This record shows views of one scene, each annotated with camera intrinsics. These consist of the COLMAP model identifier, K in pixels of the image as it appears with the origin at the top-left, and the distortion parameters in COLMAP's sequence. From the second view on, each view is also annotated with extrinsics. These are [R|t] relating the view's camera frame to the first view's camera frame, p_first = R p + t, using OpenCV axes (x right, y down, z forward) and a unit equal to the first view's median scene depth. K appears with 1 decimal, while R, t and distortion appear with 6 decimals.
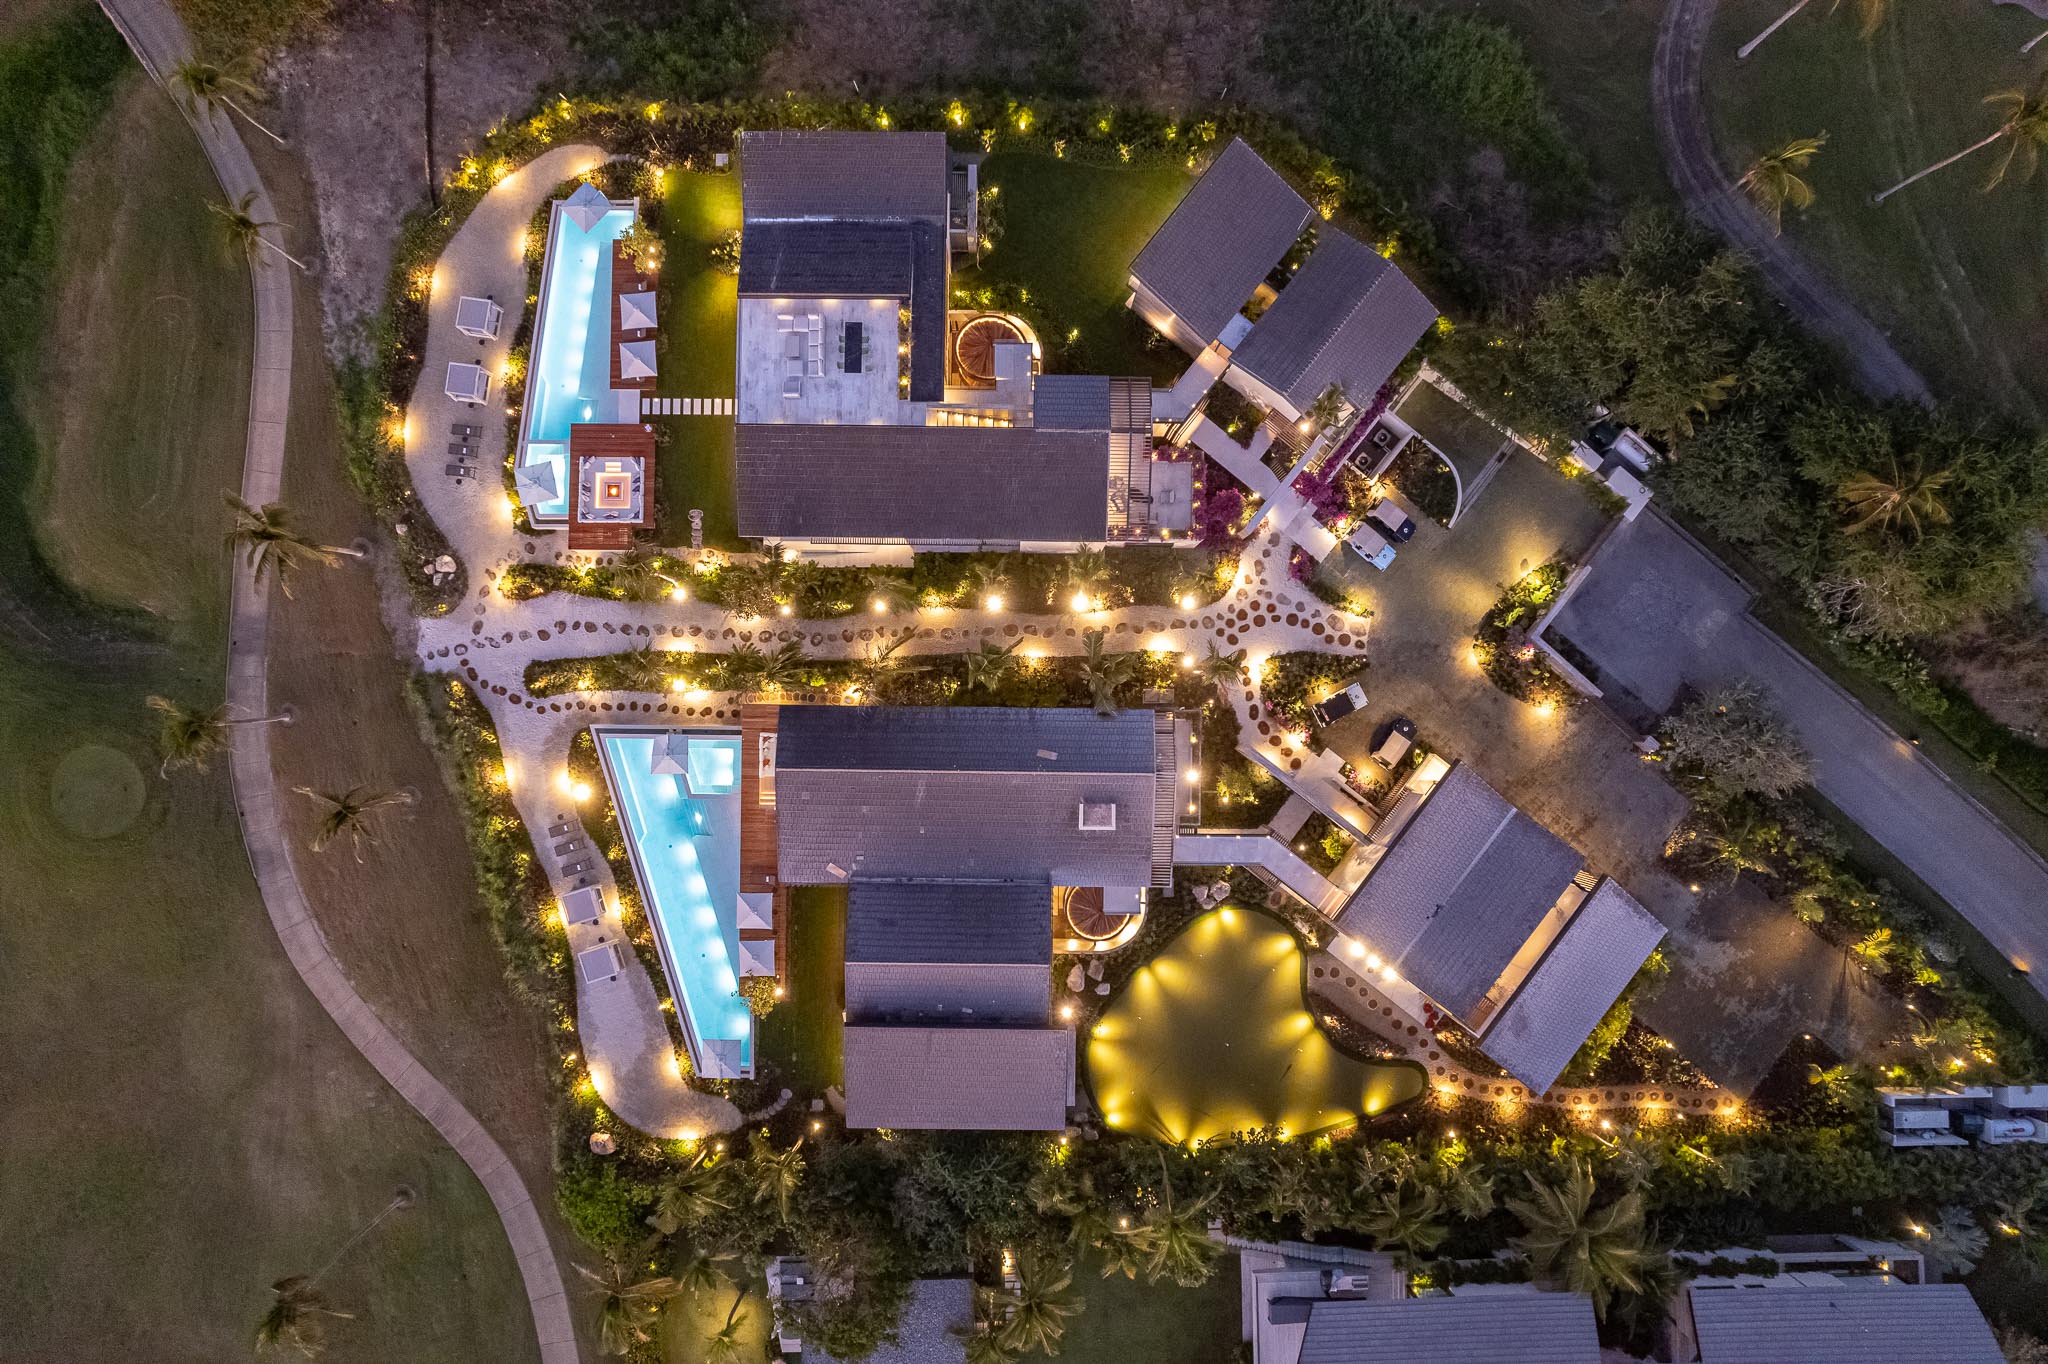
lens RADIAL K [[1309.6, 0, 1015.9], [0, 1309.6, 690.2], [0, 0, 1]] dist [-0.078565, 0.072752]
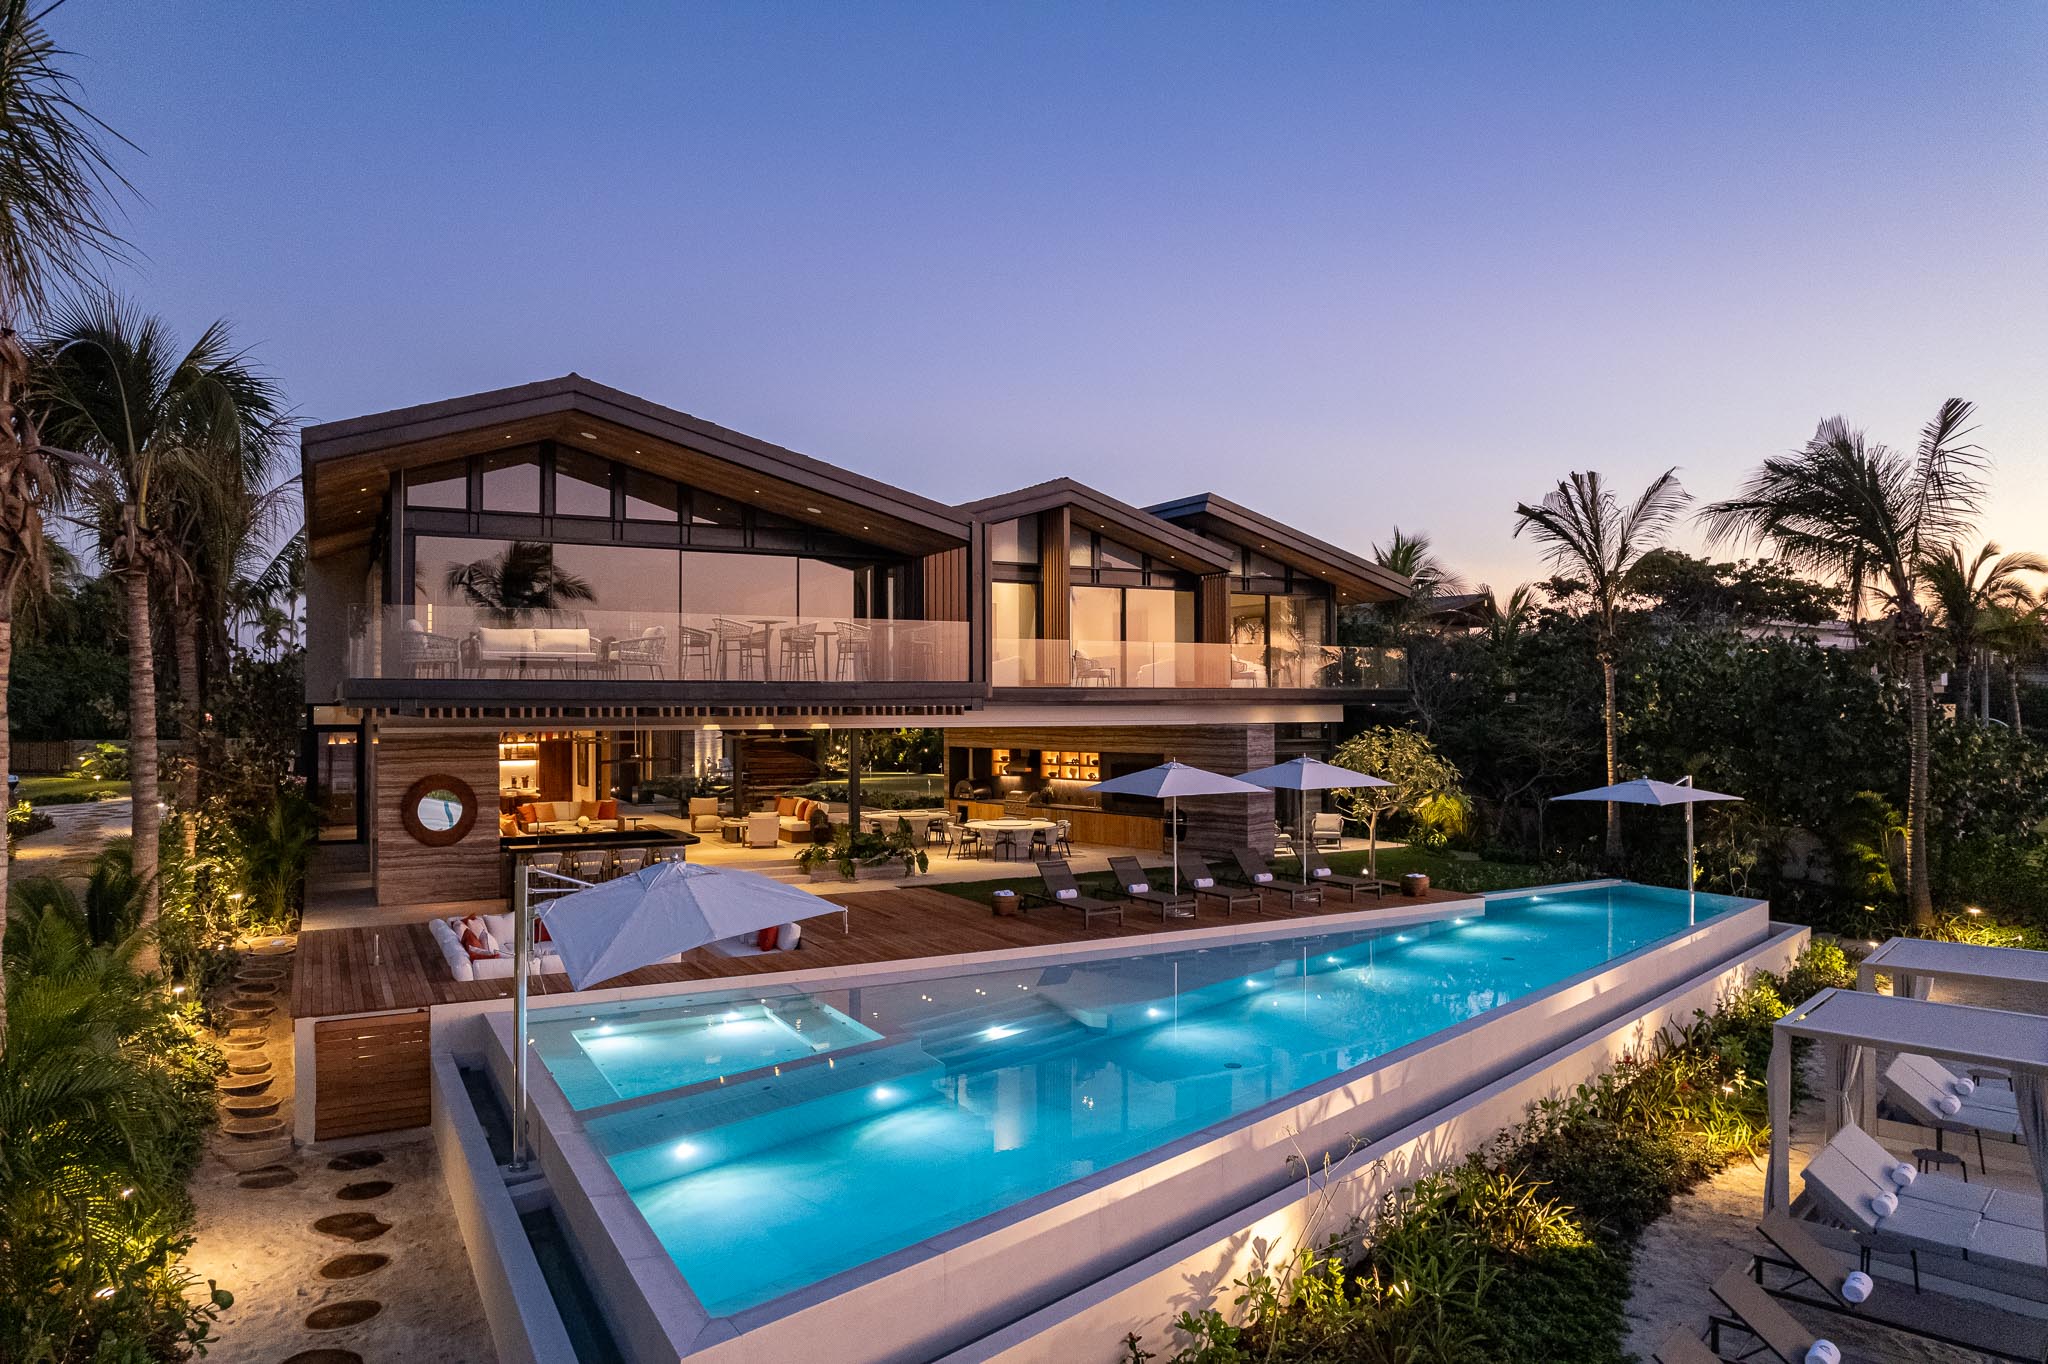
lens RADIAL K [[1309.6, 0, 1015.9], [0, 1309.6, 690.2], [0, 0, 1]] dist [-0.078565, 0.072752]
pose [[-0.488997, 0.007107, 0.872256, -0.403405], [0.872217, 0.016481, 0.488841, 0.010402], [-0.010901, 0.999839, -0.014258, 0.950347]]
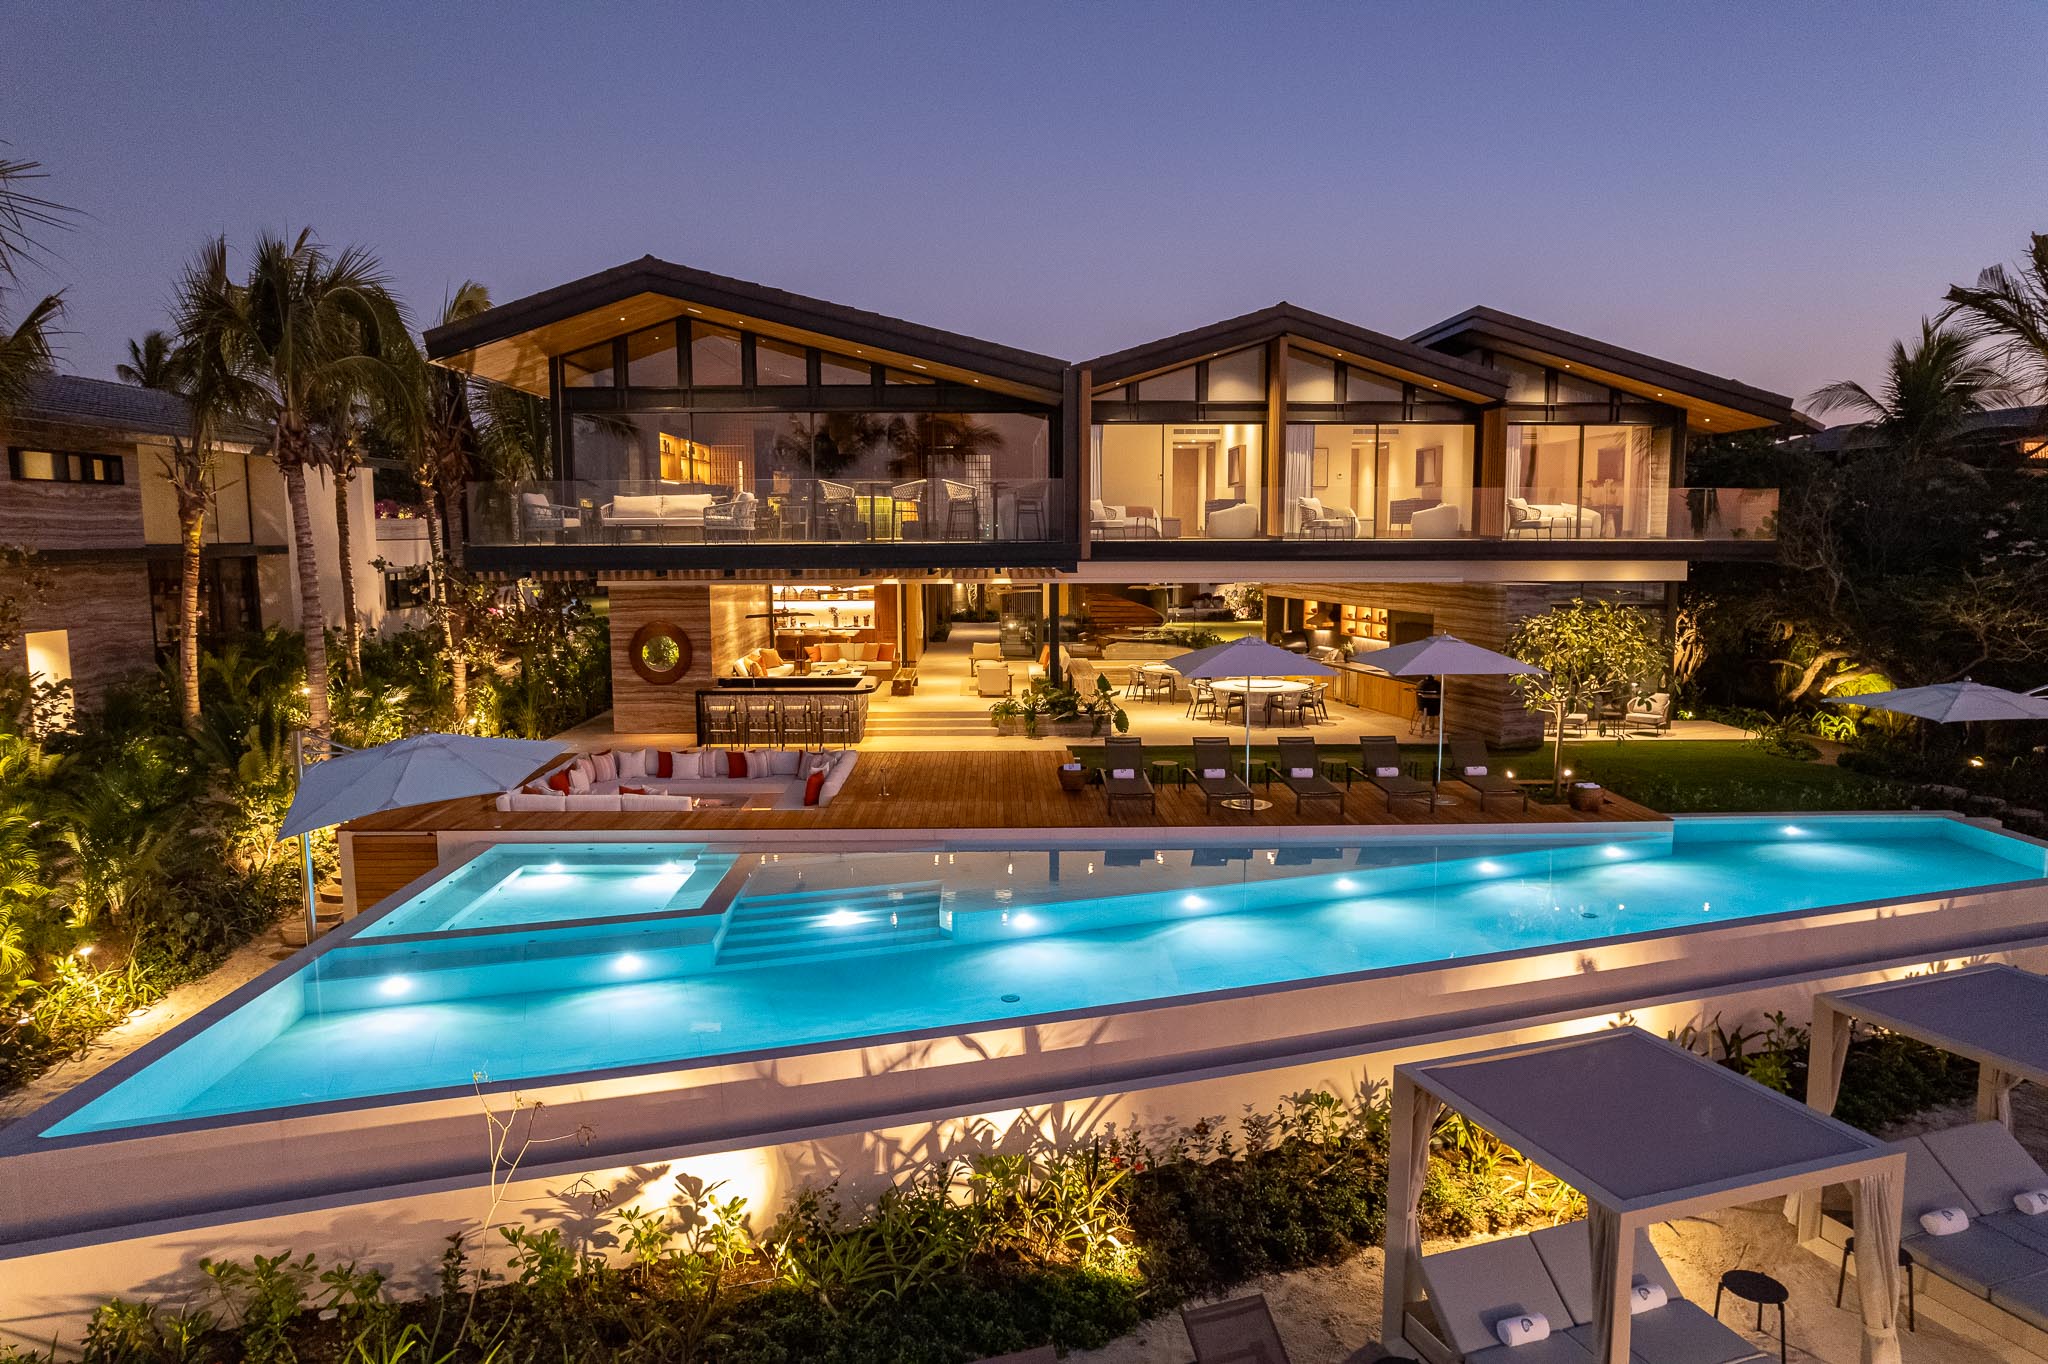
lens RADIAL K [[1309.6, 0, 1015.9], [0, 1309.6, 690.2], [0, 0, 1]] dist [-0.078565, 0.072752]
pose [[-0.029522, -0.126575, 0.991518, -0.419216], [0.999516, 0.006002, 0.030526, 0.116305], [-0.009815, 0.991939, 0.126337, 0.941443]]
